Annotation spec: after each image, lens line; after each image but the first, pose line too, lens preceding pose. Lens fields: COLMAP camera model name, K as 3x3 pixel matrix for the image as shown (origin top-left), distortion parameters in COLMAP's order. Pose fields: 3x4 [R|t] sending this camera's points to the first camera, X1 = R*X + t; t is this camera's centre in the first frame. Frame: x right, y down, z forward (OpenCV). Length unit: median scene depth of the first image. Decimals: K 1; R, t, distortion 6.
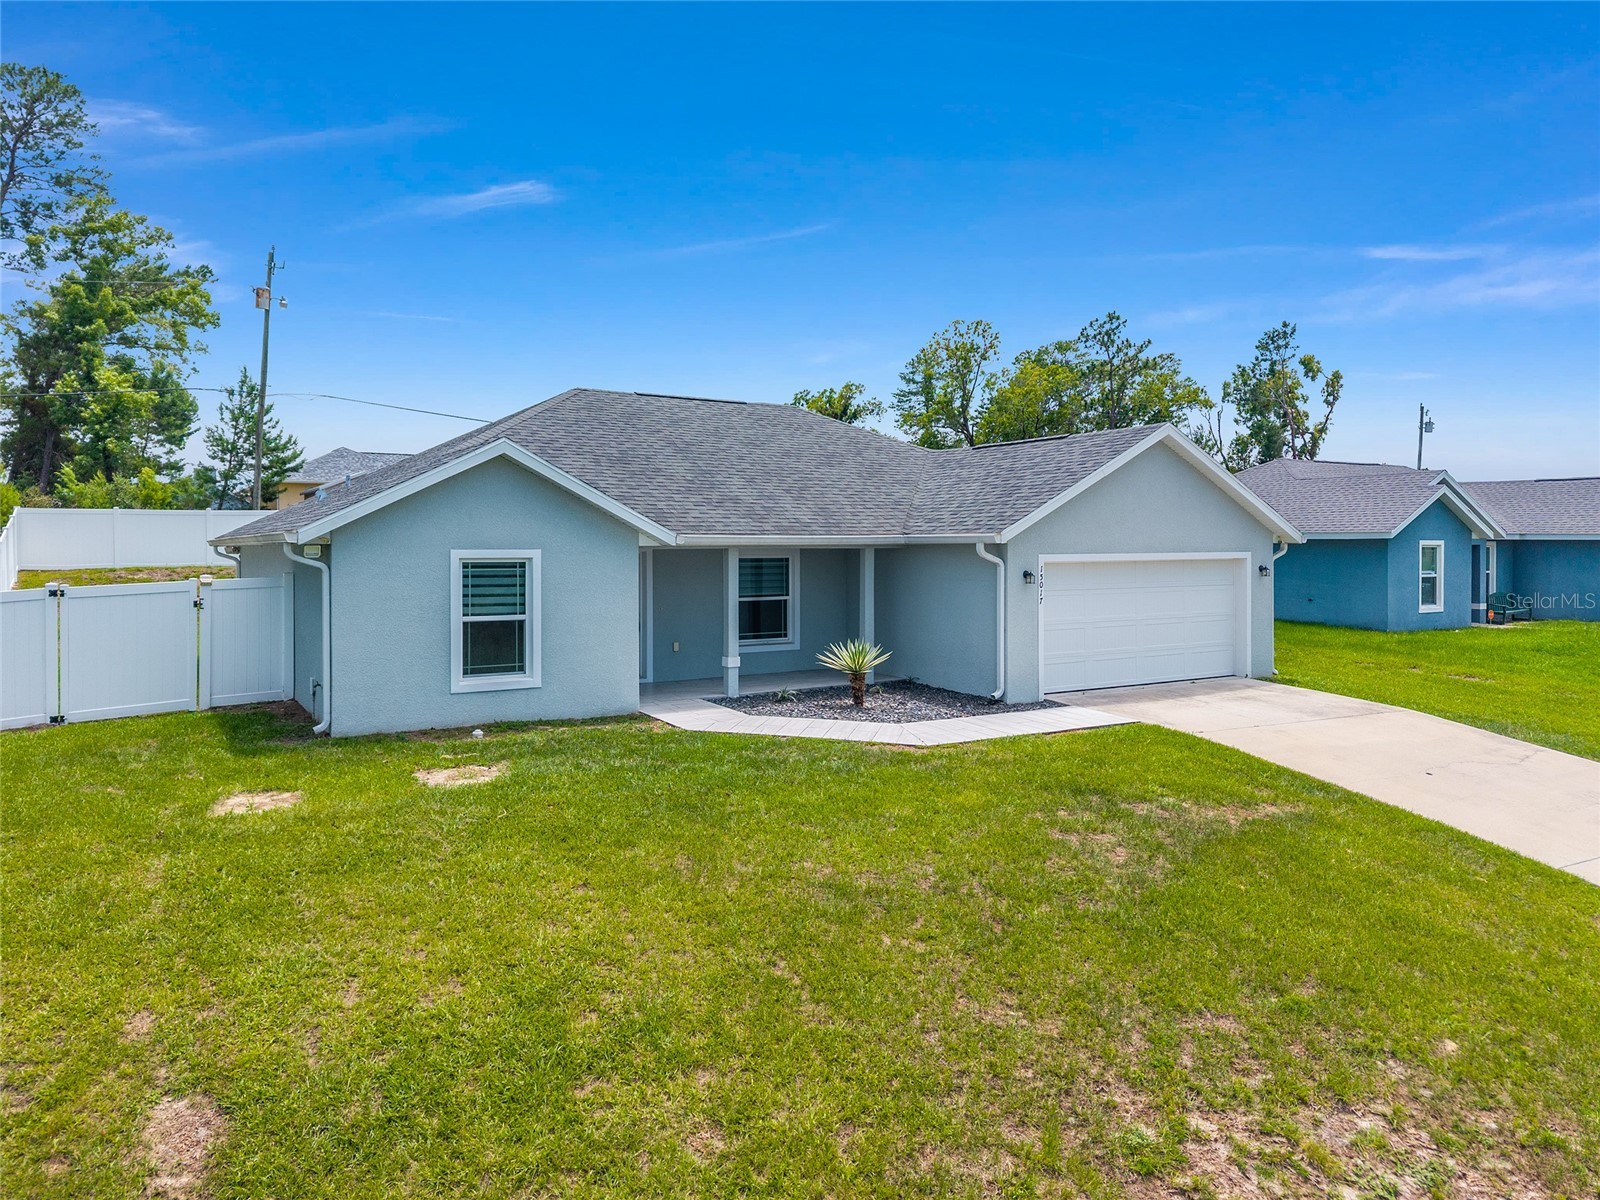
lens RADIAL K [[1082.2, 0, 788.7], [0, 1082.2, 570.3], [0, 0, 1]] dist [0.049373, -0.055186]
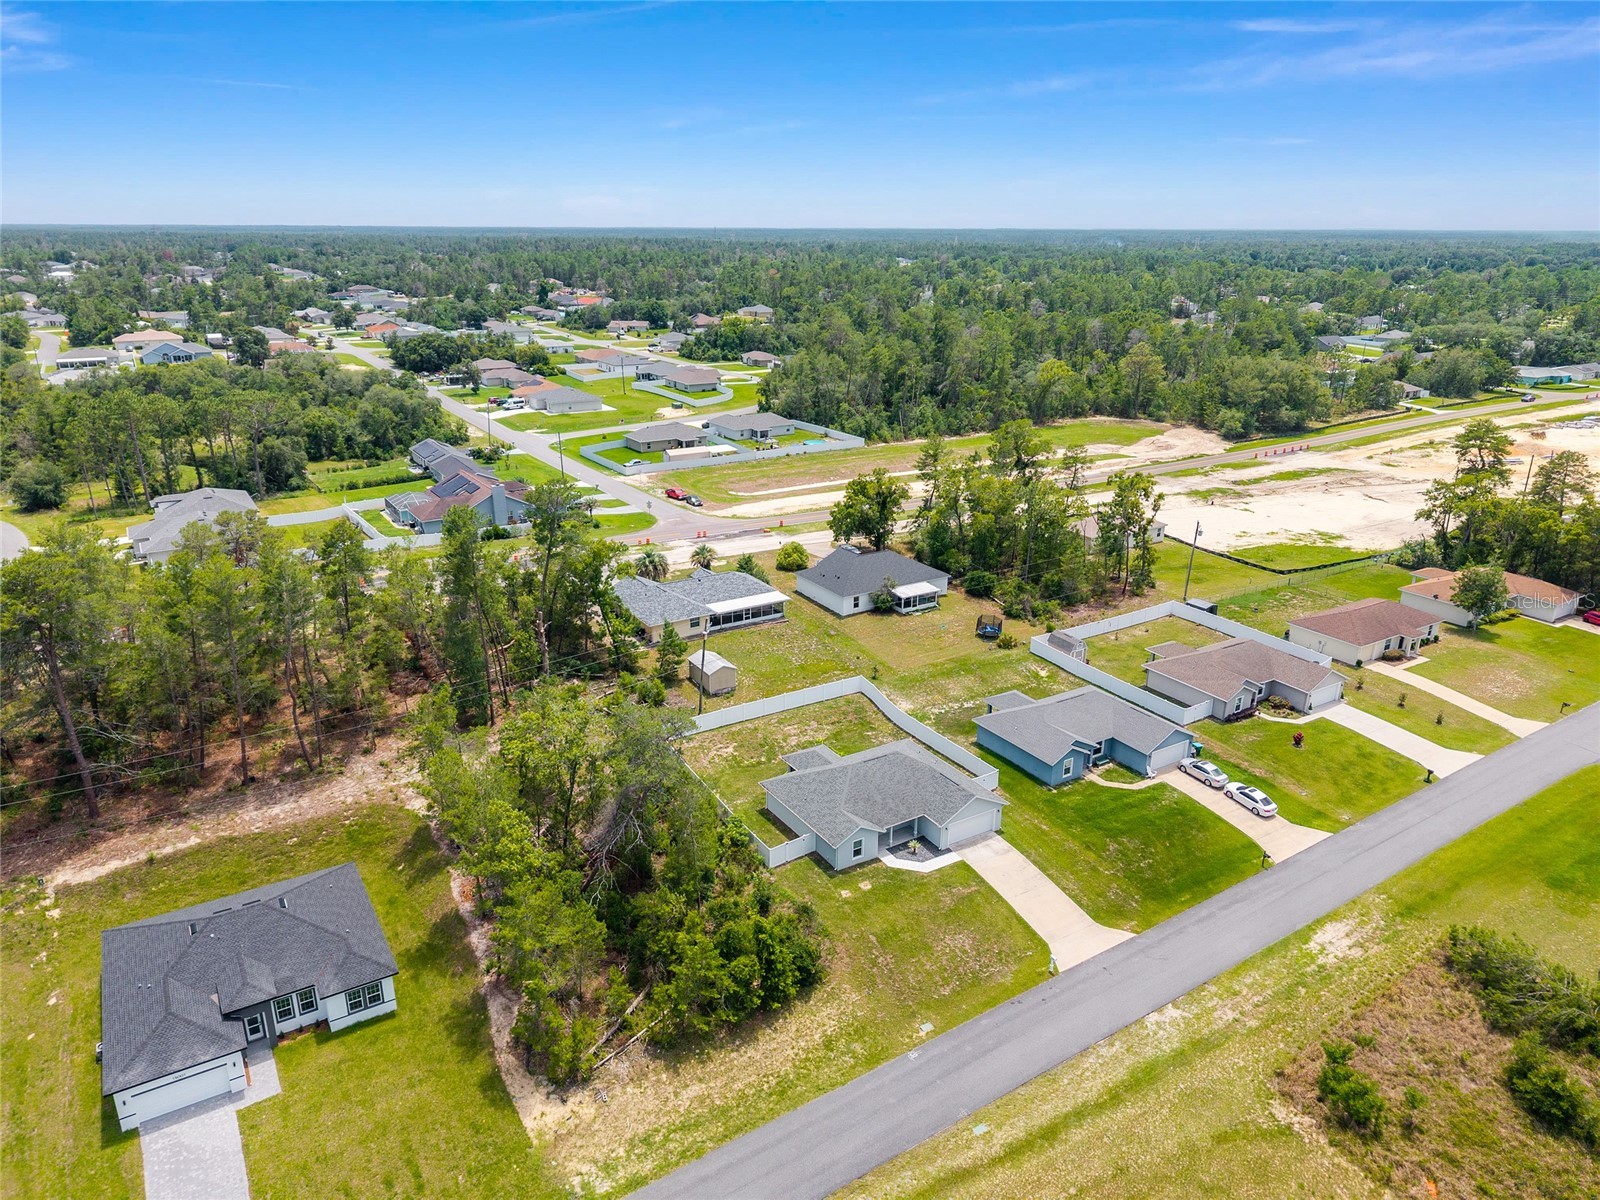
lens RADIAL K [[1082.2, 0, 788.7], [0, 1082.2, 570.3], [0, 0, 1]] dist [0.049373, -0.055186]
pose [[0.999966, 0.008273, -0.000323, -0.630931], [-0.007845, 0.959199, 0.282622, -3.016147], [0.002648, -0.282610, 0.959231, -4.199138]]
